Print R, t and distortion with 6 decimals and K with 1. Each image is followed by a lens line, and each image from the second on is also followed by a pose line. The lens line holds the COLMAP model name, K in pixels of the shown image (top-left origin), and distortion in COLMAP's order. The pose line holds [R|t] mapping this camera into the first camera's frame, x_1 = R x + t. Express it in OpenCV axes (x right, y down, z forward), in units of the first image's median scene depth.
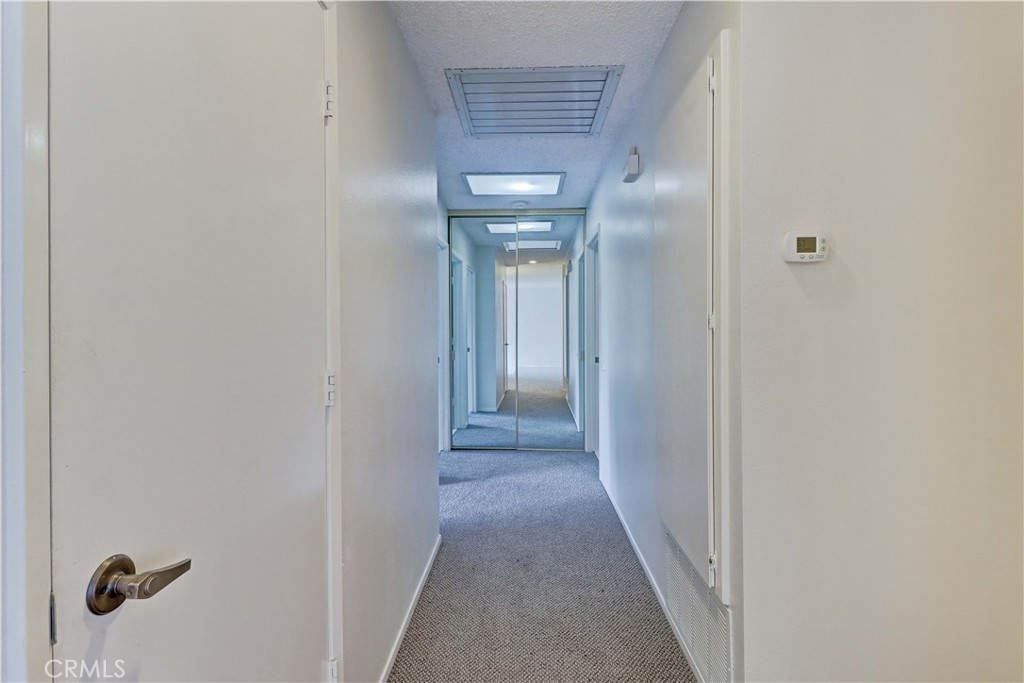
lens RADIAL K [[473.4, 0, 517.8], [0, 473.4, 333.8], [0, 0, 1]] dist [0.015566, -0.011492]
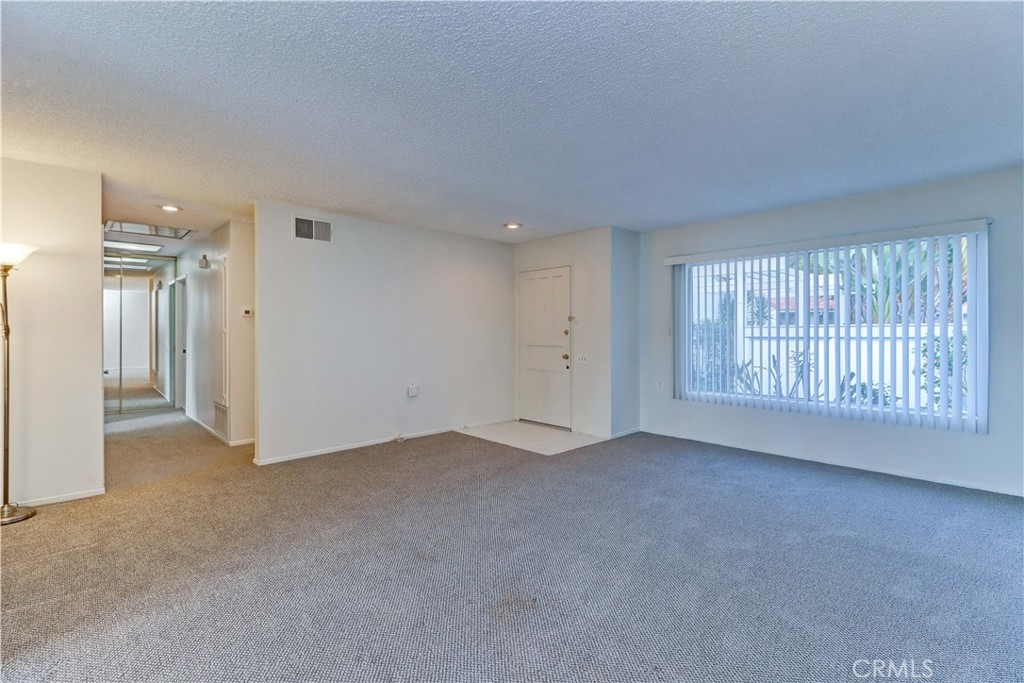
lens RADIAL K [[473.4, 0, 517.8], [0, 473.4, 333.8], [0, 0, 1]] dist [0.015566, -0.011492]
pose [[0.712055, 0.001992, 0.702121, -0.147533], [0.001925, 0.999987, -0.004790, 0.005239], [-0.702121, 0.004762, 0.712041, -0.862680]]
